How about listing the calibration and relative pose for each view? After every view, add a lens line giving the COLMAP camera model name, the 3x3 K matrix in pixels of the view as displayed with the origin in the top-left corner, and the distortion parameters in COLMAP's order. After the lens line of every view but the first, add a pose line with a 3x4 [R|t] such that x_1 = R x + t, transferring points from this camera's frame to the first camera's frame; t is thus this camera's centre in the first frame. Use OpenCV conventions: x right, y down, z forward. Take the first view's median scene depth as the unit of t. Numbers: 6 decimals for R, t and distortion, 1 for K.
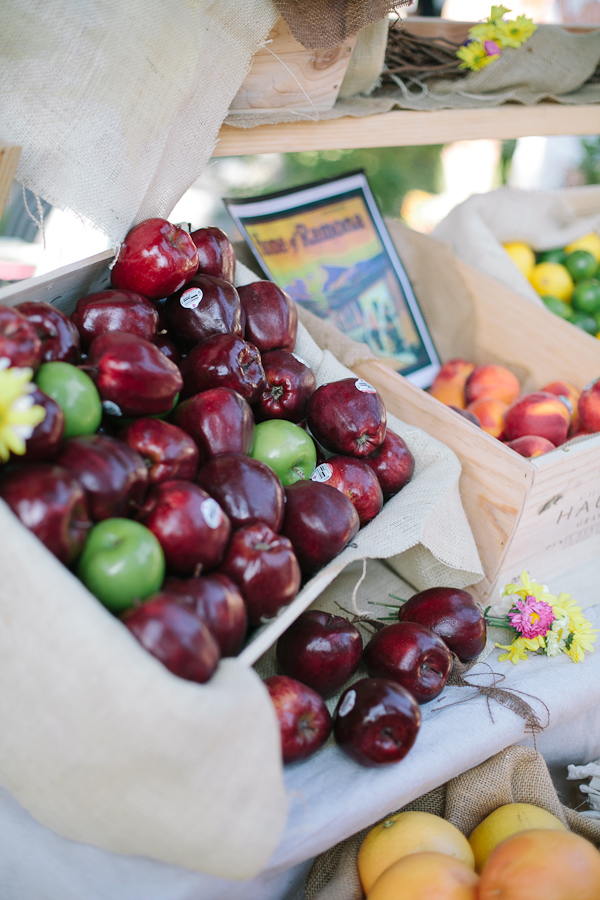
lens RADIAL K [[1302.0, 0, 299.9], [0, 1302.0, 450.3], [0, 0, 1]] dist [-0.063518, 0.000000]
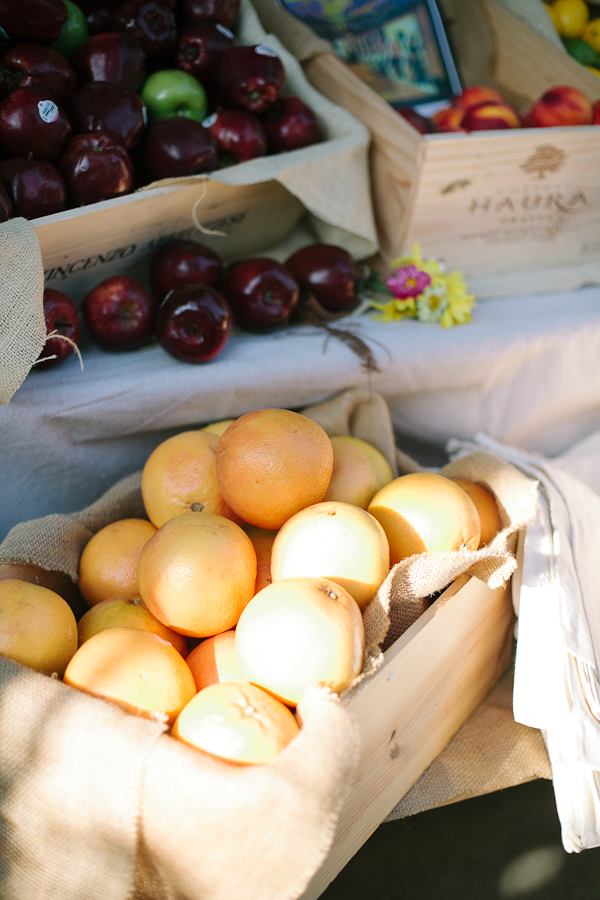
lens RADIAL K [[1302.0, 0, 300.1], [0, 1302.0, 449.8], [0, 0, 1]] dist [-0.063518, 0.000000]
pose [[0.954132, 0.122214, -0.273306, 0.399666], [-0.101675, 0.990905, 0.088148, 0.178263], [0.281593, -0.056316, 0.957880, -0.057675]]
